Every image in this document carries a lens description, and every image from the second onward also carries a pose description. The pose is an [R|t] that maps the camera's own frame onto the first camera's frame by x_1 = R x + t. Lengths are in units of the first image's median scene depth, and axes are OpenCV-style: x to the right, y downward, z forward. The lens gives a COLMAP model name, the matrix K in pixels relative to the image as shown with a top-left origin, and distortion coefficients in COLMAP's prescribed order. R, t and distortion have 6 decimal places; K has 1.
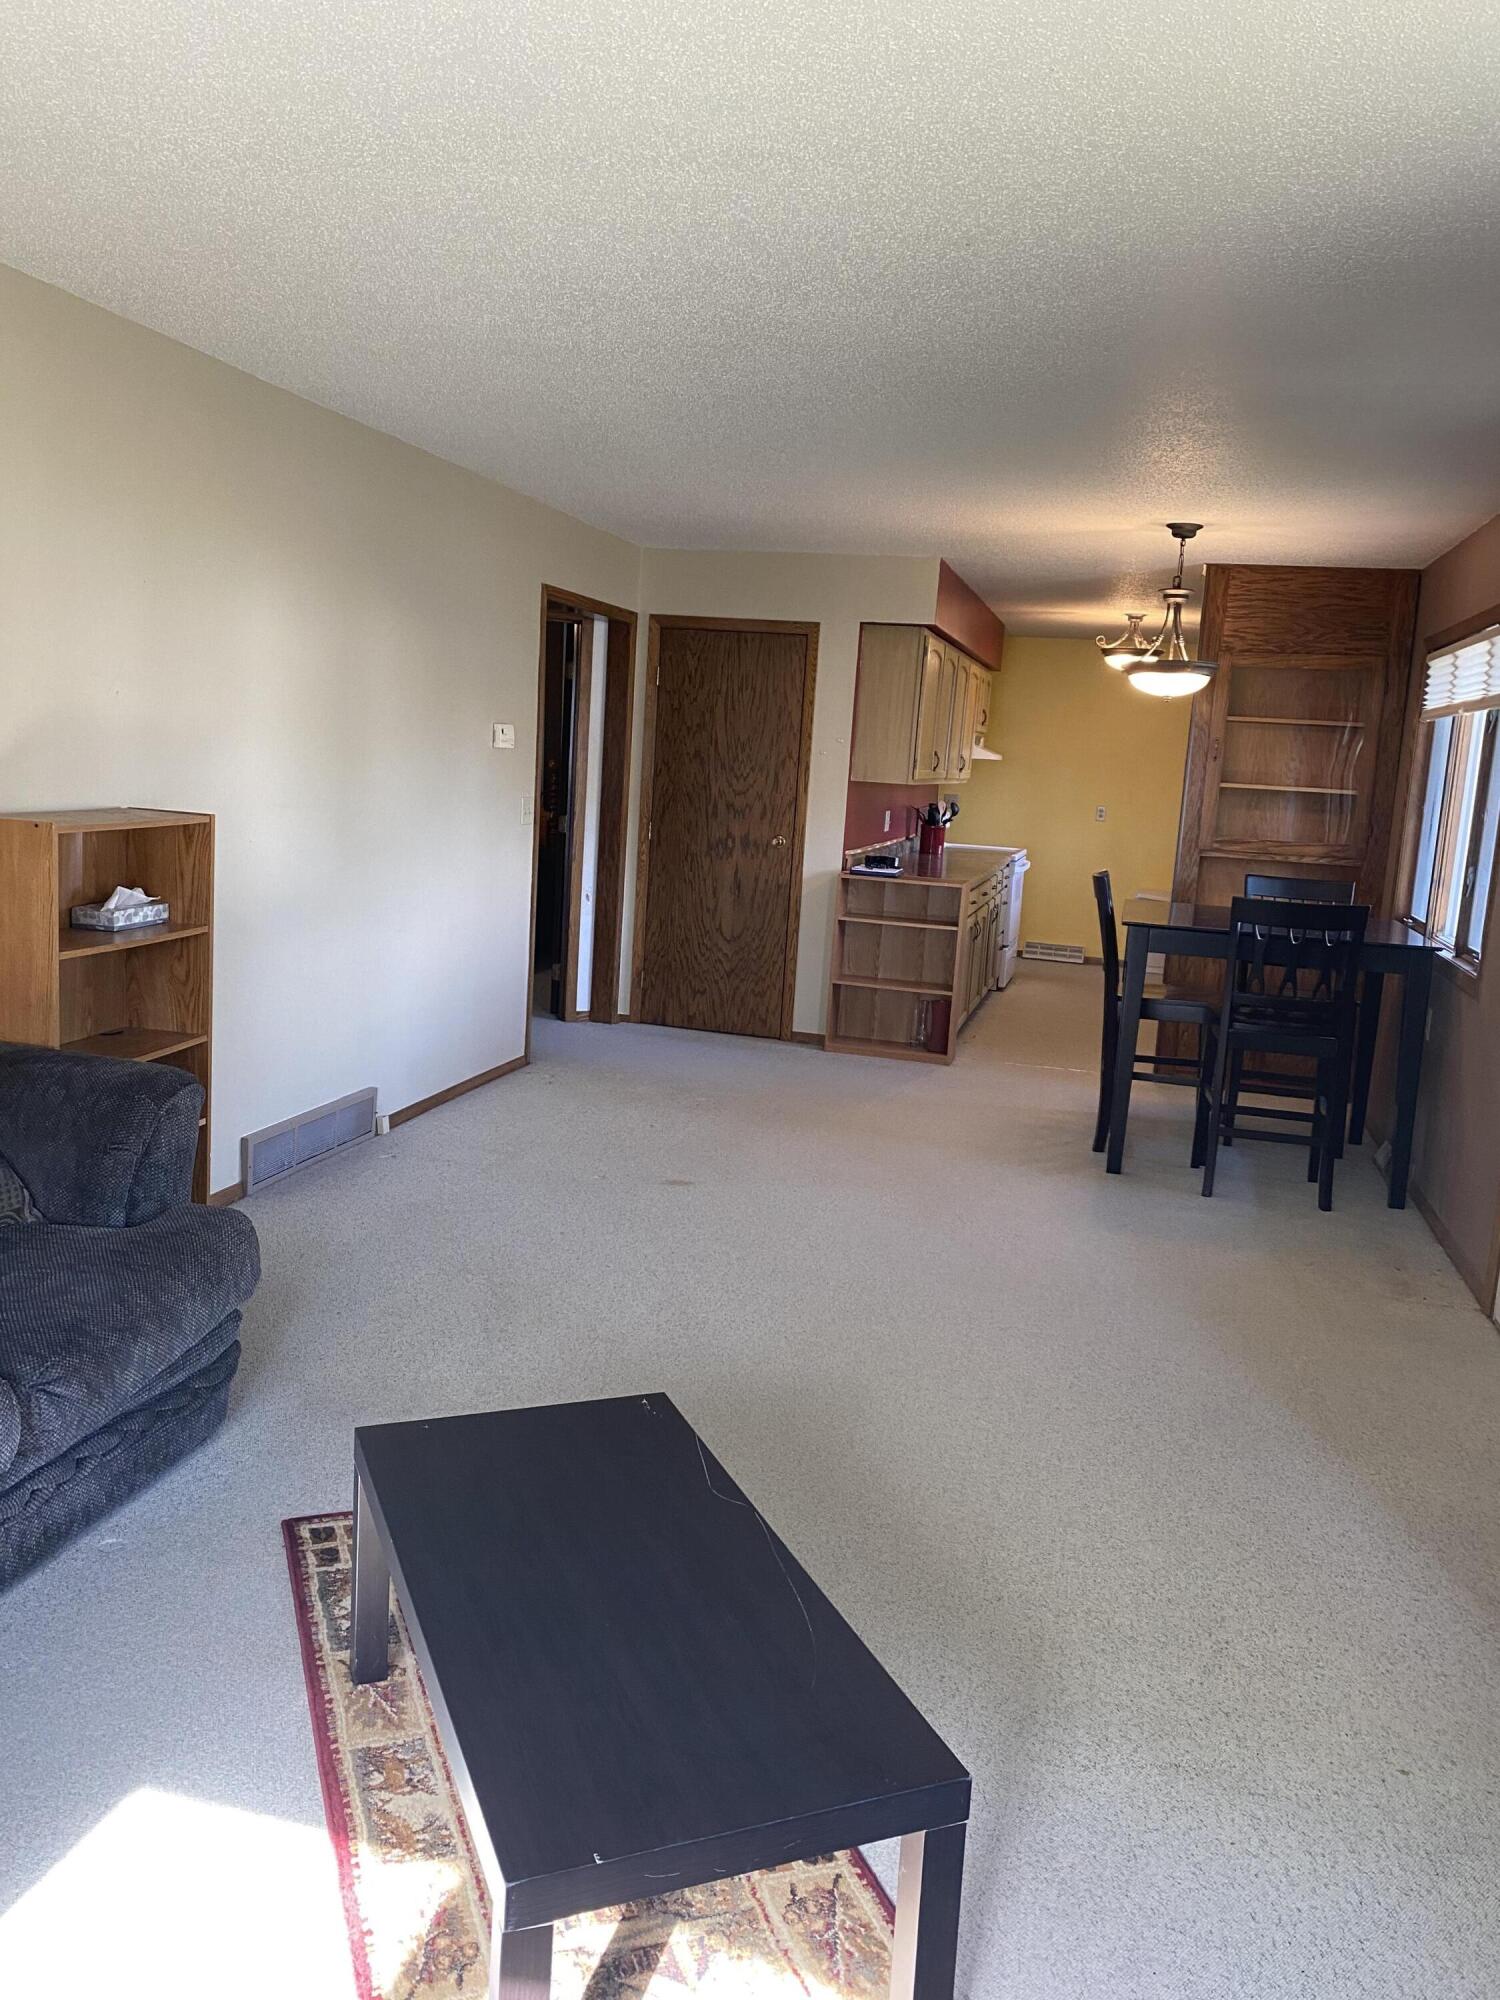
lens RADIAL K [[1505.8, 0, 745.2], [0, 1505.8, 1000.0], [0, 0, 1]] dist [0.052991, -0.023972]
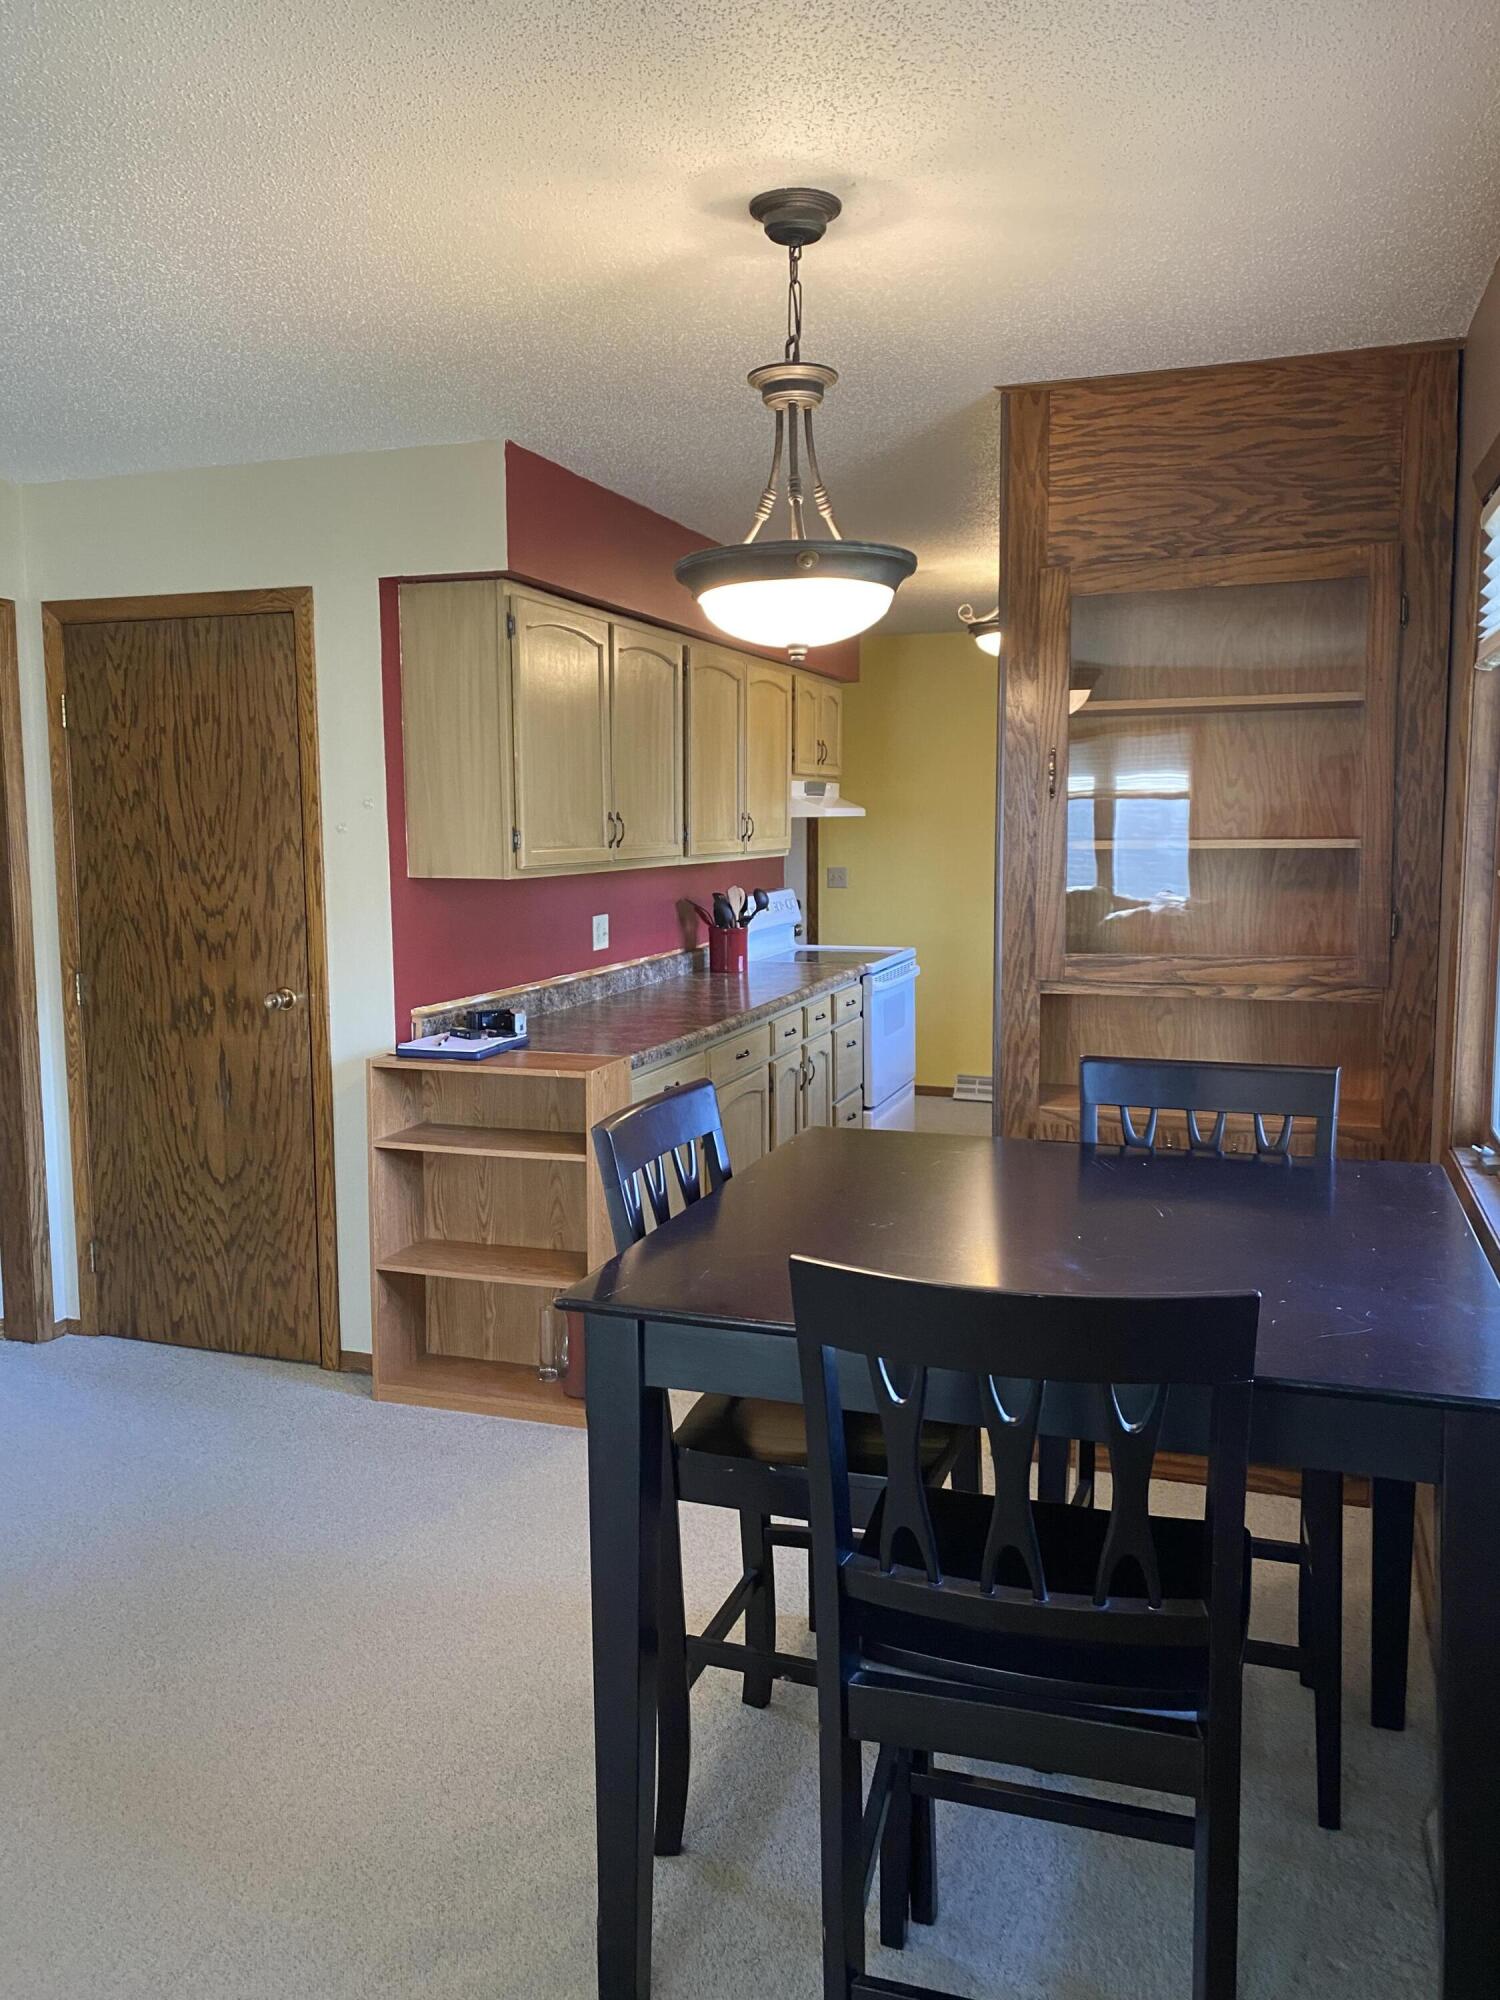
lens RADIAL K [[1505.8, 0, 747.5], [0, 1505.8, 980.4], [0, 0, 1]] dist [0.052991, -0.023972]
pose [[0.994587, -0.060061, -0.084788, 0.230507], [0.055090, 0.996689, -0.059799, -0.070375], [0.088099, 0.054804, 0.994603, 0.479219]]
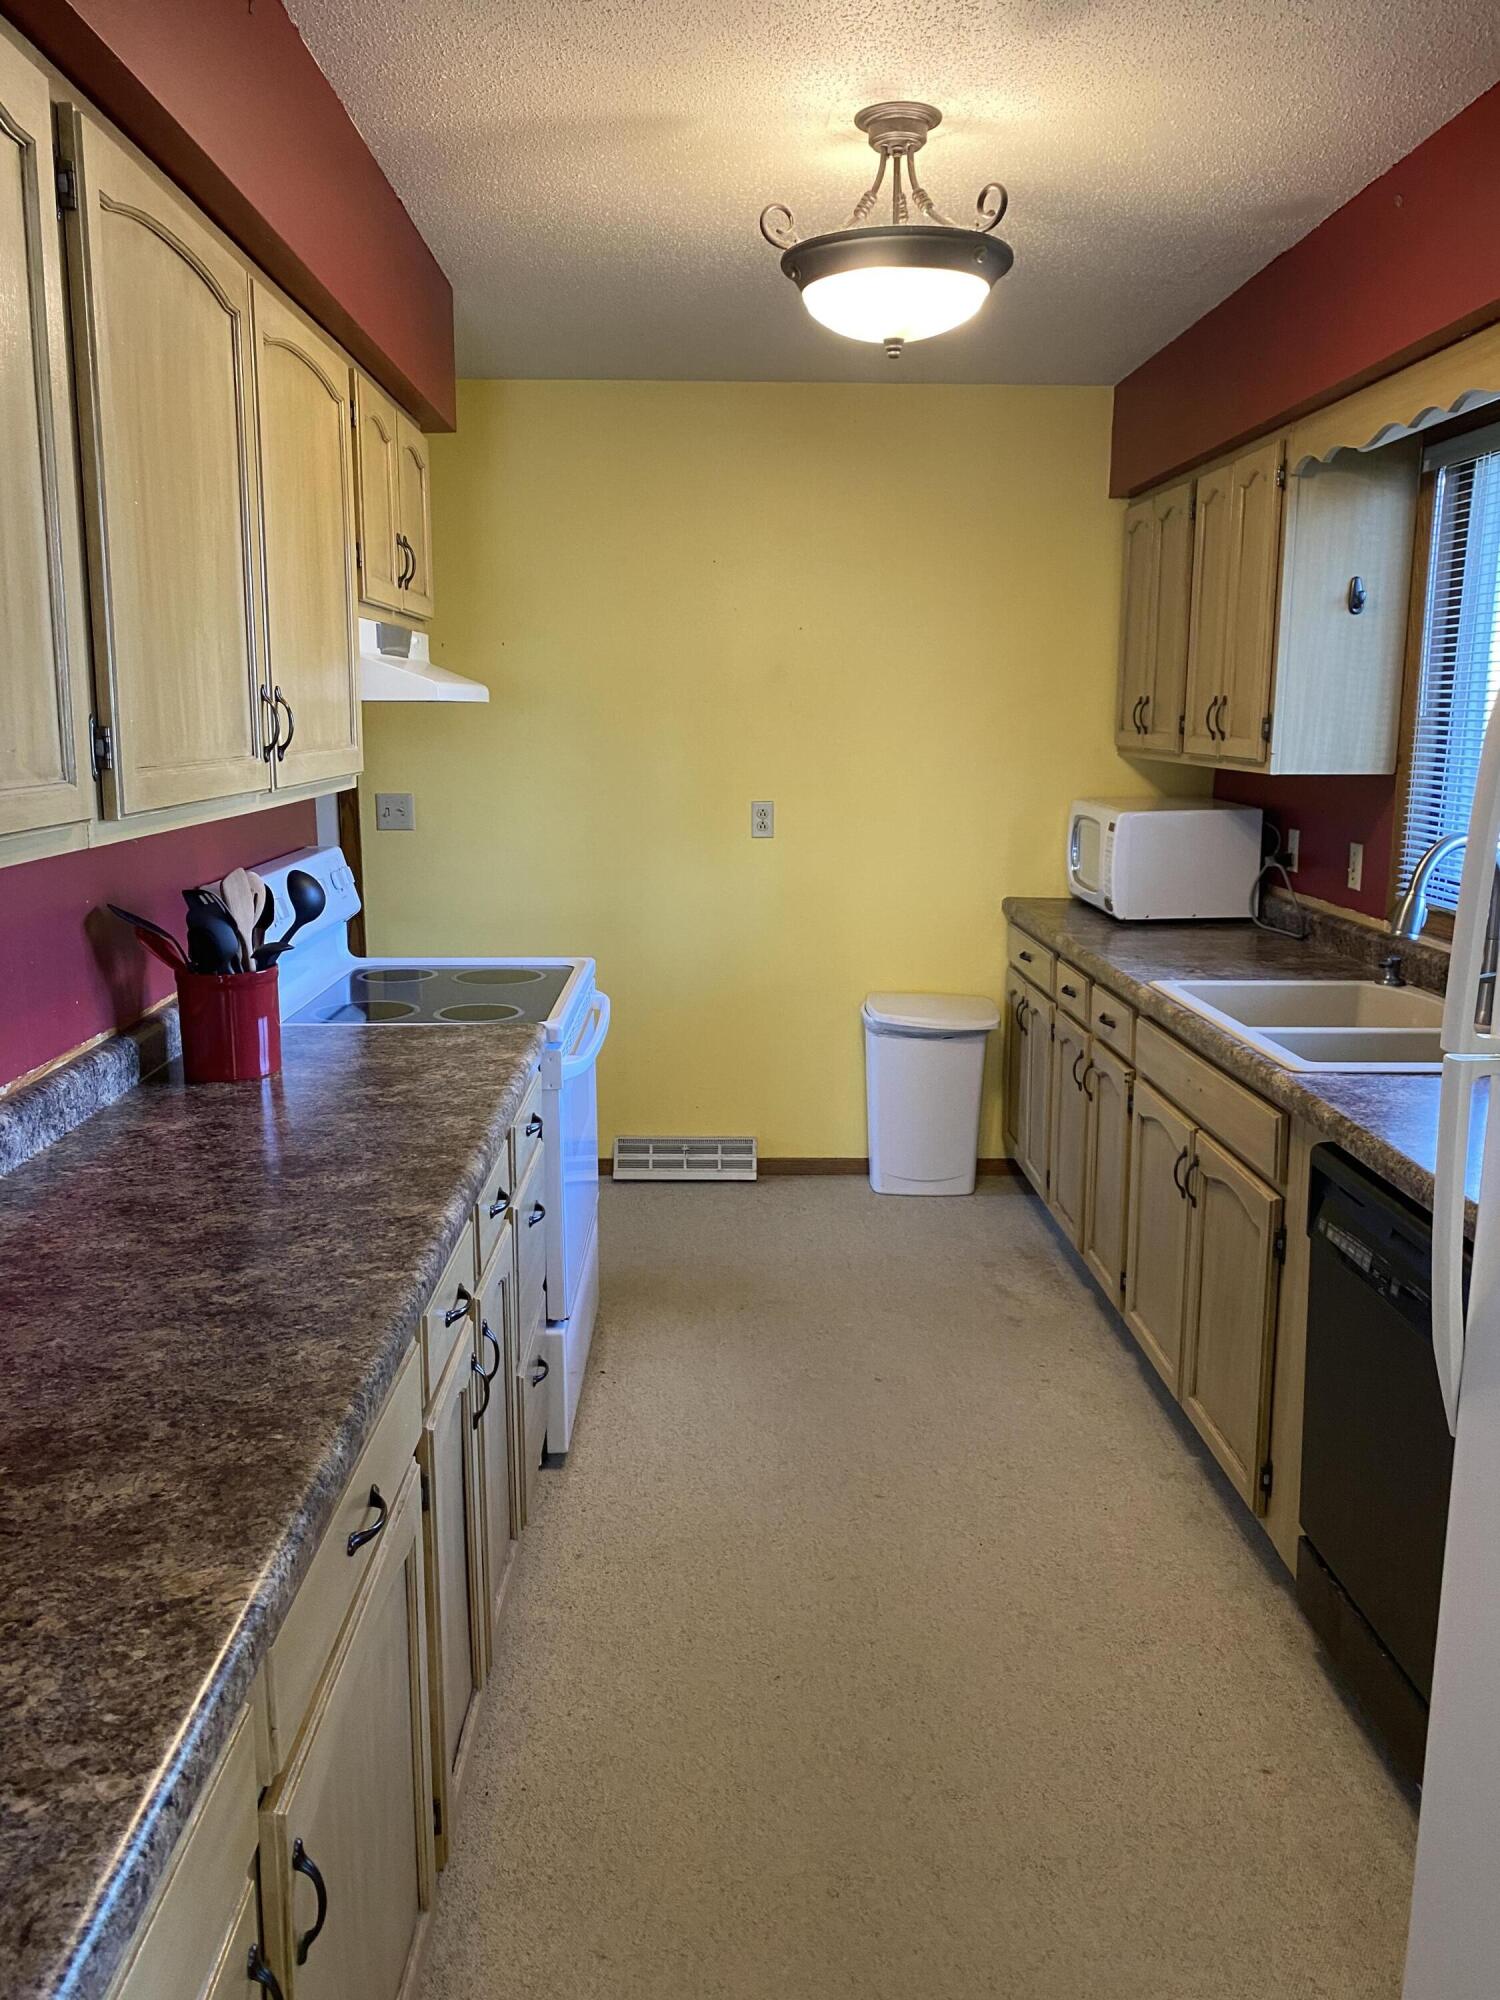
lens RADIAL K [[1505.8, 0, 758.7], [0, 1505.8, 964.5], [0, 0, 1]] dist [0.052991, -0.023972]
pose [[0.956422, -0.106331, 0.271939, 0.177171], [0.101825, 0.994329, 0.030672, -0.143494], [-0.273659, -0.001646, 0.961825, 0.907454]]
